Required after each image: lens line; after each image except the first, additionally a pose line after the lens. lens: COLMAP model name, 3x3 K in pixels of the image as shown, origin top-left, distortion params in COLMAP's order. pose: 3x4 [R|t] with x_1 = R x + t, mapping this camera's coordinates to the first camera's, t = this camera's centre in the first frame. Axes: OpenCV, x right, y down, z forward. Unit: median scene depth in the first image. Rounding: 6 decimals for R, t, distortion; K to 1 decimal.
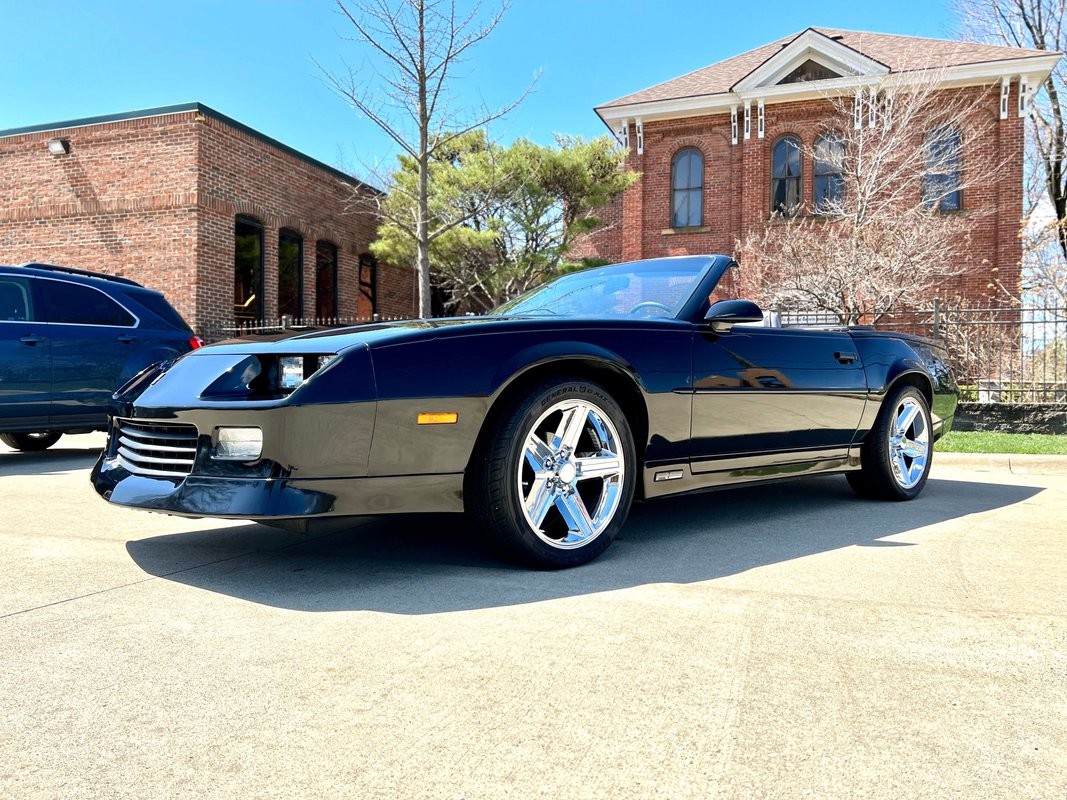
lens RADIAL K [[804.0, 0, 544.0], [0, 804.0, 403.9], [0, 0, 1]] dist [0.041951, -0.046132]
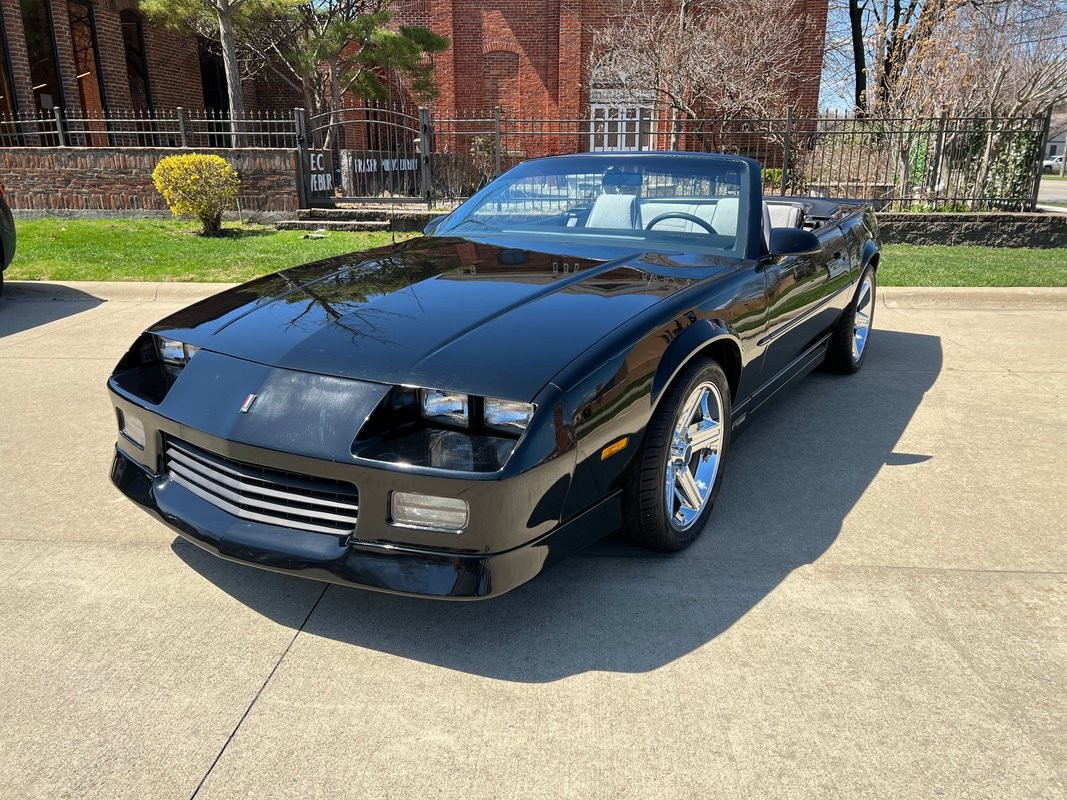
lens RADIAL K [[804.0, 0, 530.8], [0, 804.0, 396.9], [0, 0, 1]] dist [0.041951, -0.046132]
pose [[0.966852, -0.081540, 0.241966, -0.063181], [0.010063, 0.959072, 0.282985, -0.042653], [-0.255138, -0.271169, 0.928101, 0.026060]]
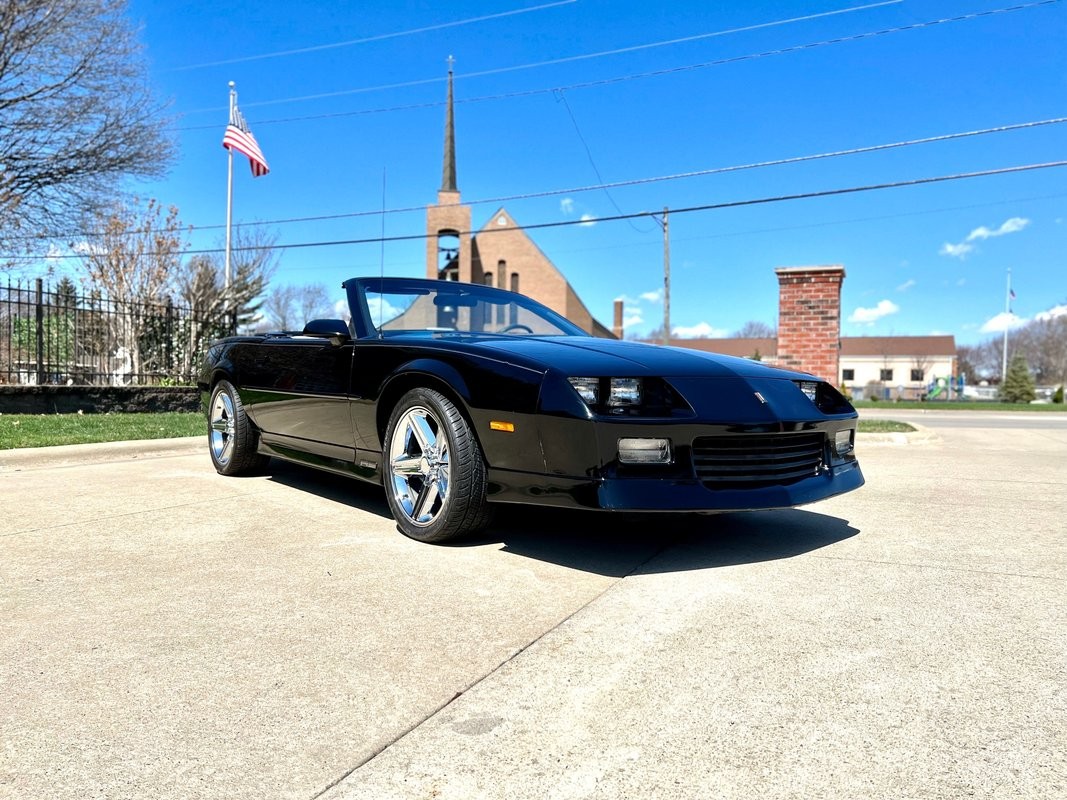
lens RADIAL K [[804.0, 0, 533.2], [0, 804.0, 398.9], [0, 0, 1]] dist [0.041951, -0.046132]
pose [[0.086818, -0.022236, 0.995976, -0.261855], [-0.009924, 0.999682, 0.023184, -0.008264], [-0.996175, -0.011897, 0.086570, 0.194437]]
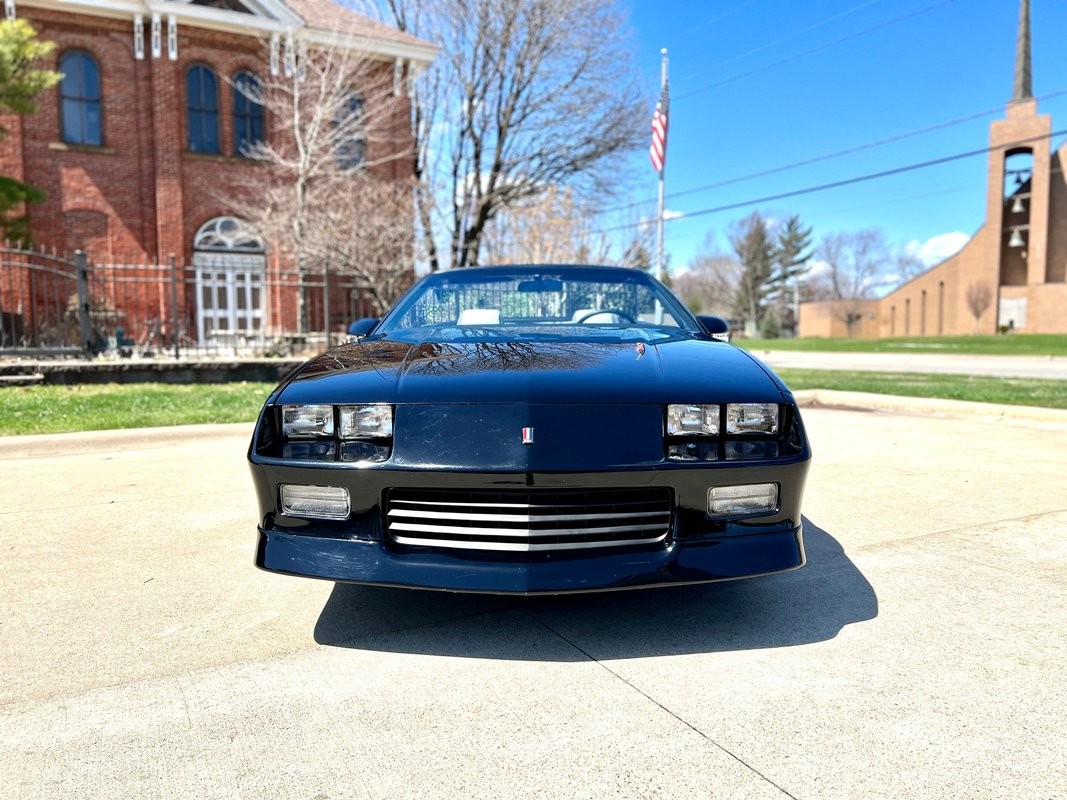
lens RADIAL K [[804.0, 0, 541.4], [0, 804.0, 395.0], [0, 0, 1]] dist [0.041951, -0.046132]
pose [[0.685229, -0.067554, 0.725188, -0.169133], [0.014610, 0.996764, 0.079047, -0.021619], [-0.728181, -0.043570, 0.683999, 0.068327]]
